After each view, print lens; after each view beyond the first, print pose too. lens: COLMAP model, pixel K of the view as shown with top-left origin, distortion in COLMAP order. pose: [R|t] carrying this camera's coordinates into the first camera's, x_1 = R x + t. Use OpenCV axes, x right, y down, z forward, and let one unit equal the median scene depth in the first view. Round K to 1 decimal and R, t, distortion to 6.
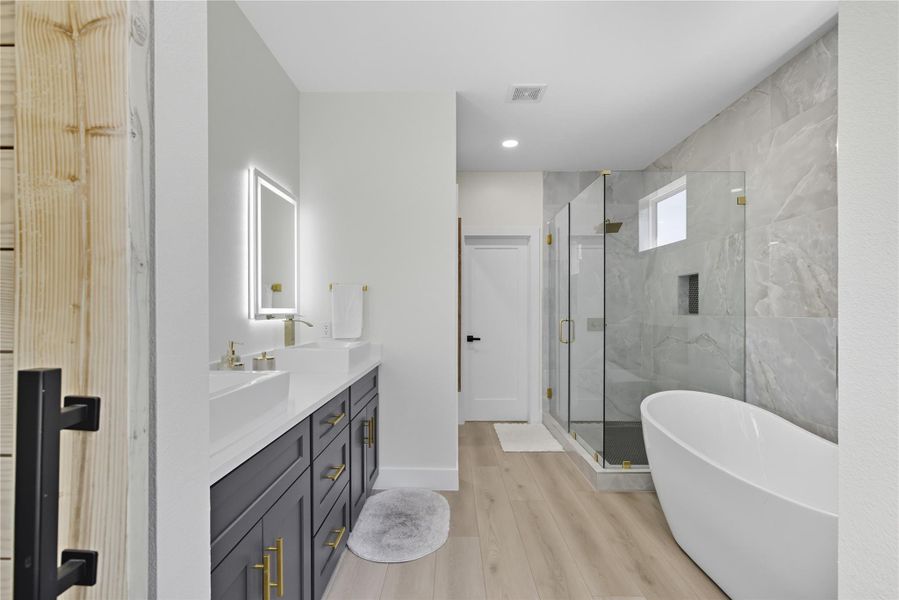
lens RADIAL K [[423.2, 0, 451.2], [0, 423.2, 312.6], [0, 0, 1]] dist [0.002419, 0.001331]
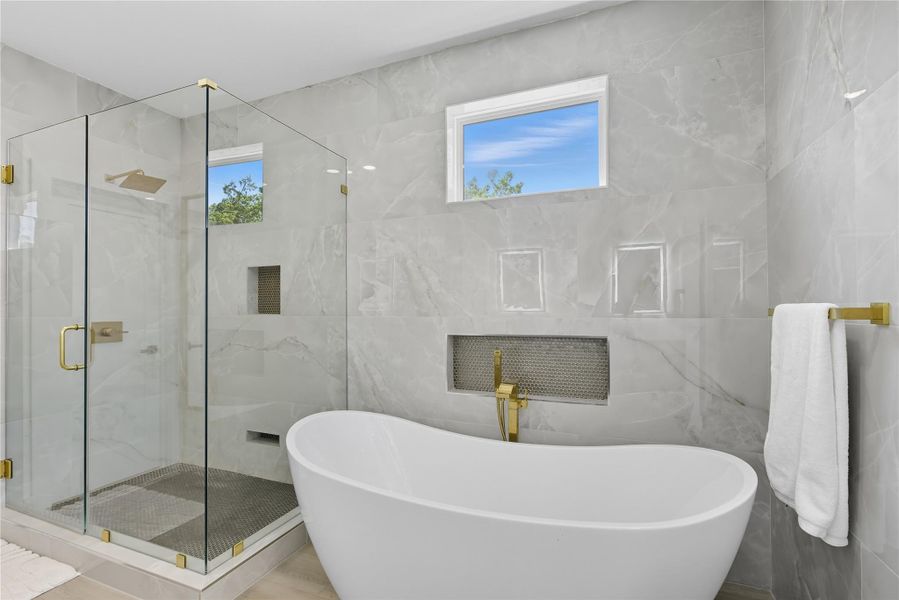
lens RADIAL K [[408.0, 0, 448.6], [0, 408.0, 308.0], [0, 0, 1]] dist [-0.005648, 0.000585]
pose [[0.373333, 0.009242, 0.927652, -0.043373], [0.001826, 0.999941, -0.010697, 0.000591], [-0.927696, 0.005688, 0.373294, 0.467108]]
